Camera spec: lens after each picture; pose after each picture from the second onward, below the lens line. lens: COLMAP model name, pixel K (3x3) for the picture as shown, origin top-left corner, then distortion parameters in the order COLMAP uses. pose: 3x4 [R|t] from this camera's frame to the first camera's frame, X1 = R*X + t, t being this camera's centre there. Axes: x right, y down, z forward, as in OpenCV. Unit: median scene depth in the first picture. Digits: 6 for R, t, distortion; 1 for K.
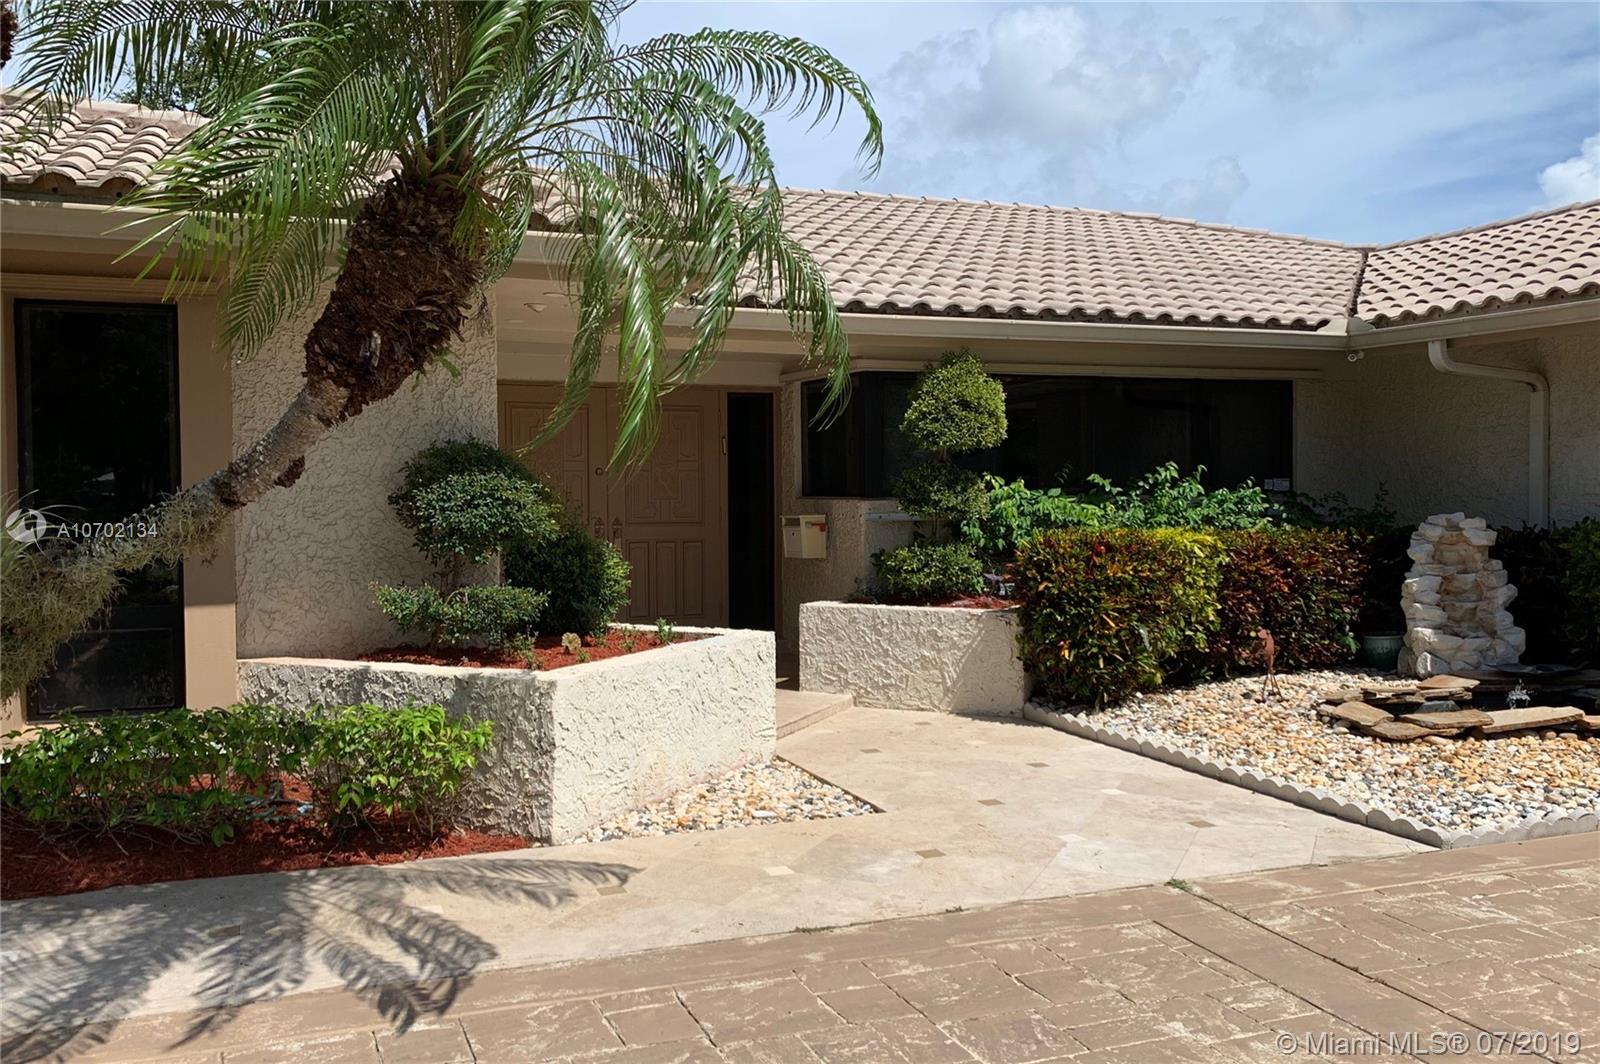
lens RADIAL K [[1368.9, 0, 800.0], [0, 1368.9, 532.0], [0, 0, 1]] dist [0.003538, -0.014818]
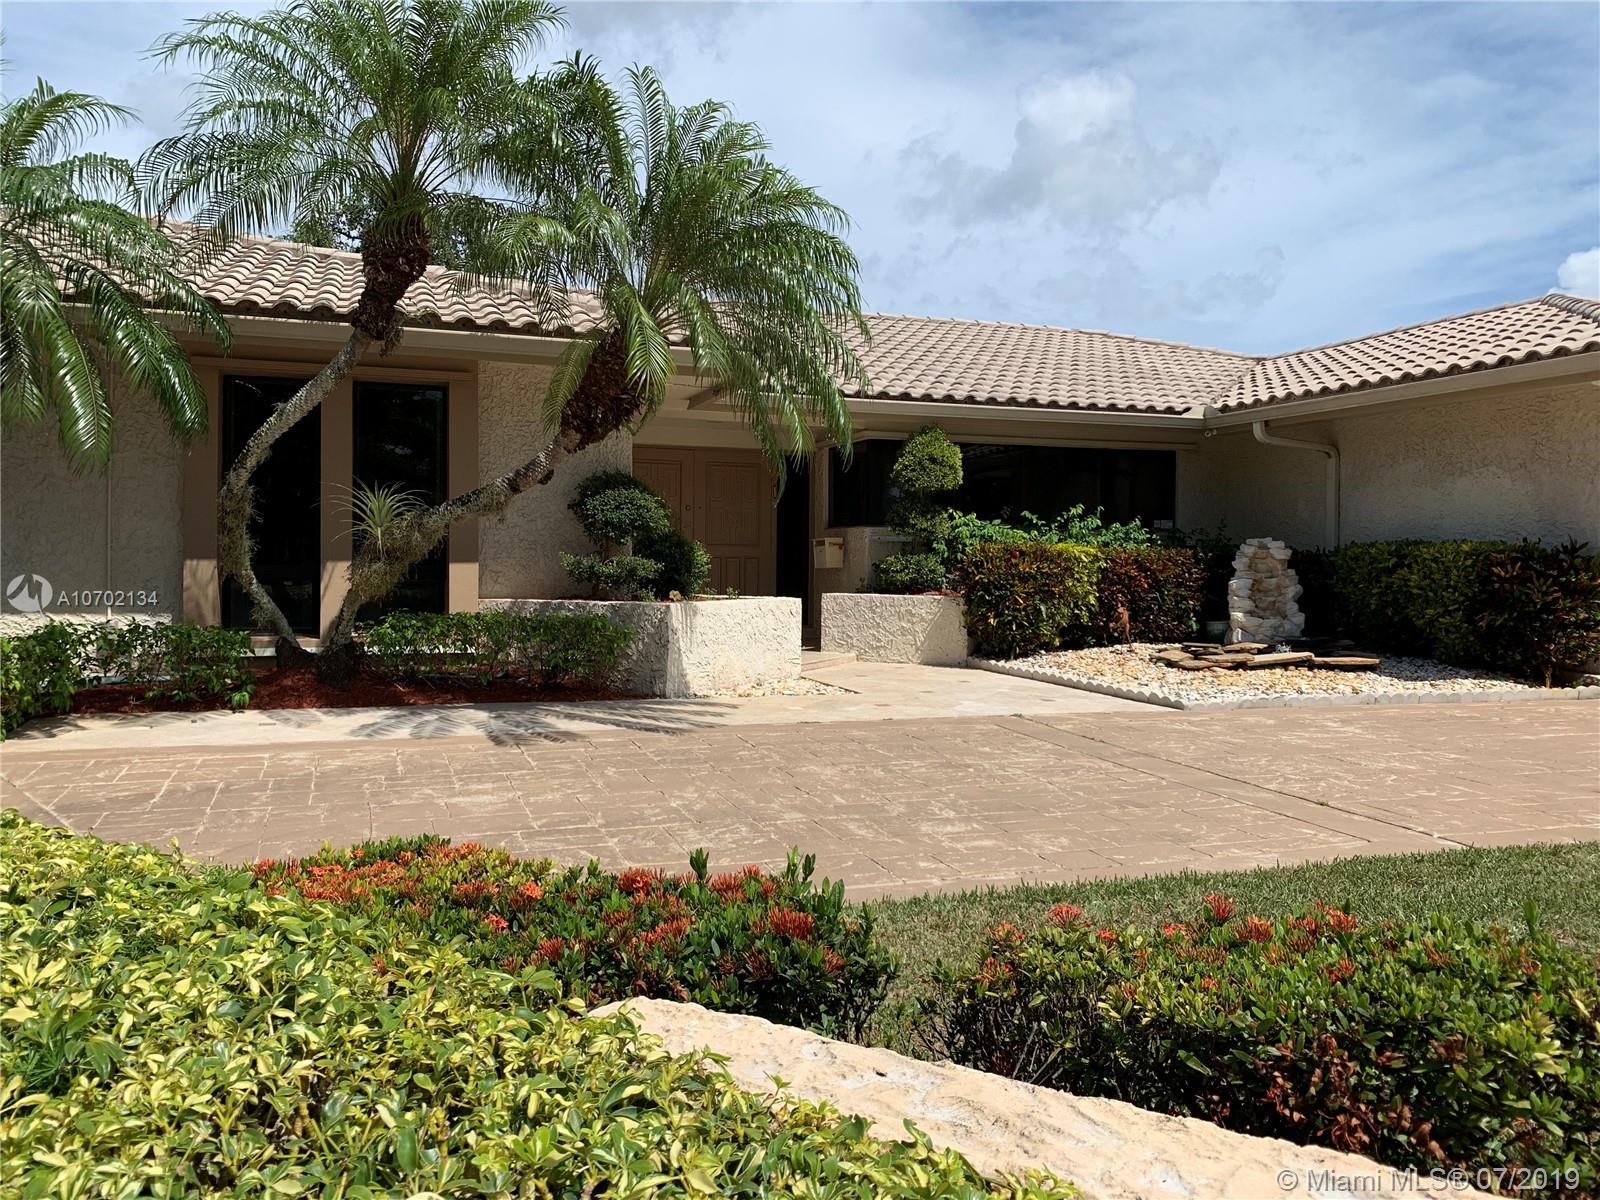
lens RADIAL K [[1220.6, 0, 800.0], [0, 1220.6, 600.0], [0, 0, 1]] dist [0.001969, -0.001961]
pose [[0.999007, 0.015806, -0.041656, 0.032515], [-0.015982, 0.999865, -0.003887, 0.067683], [0.041588, 0.004549, 0.999124, -0.345112]]
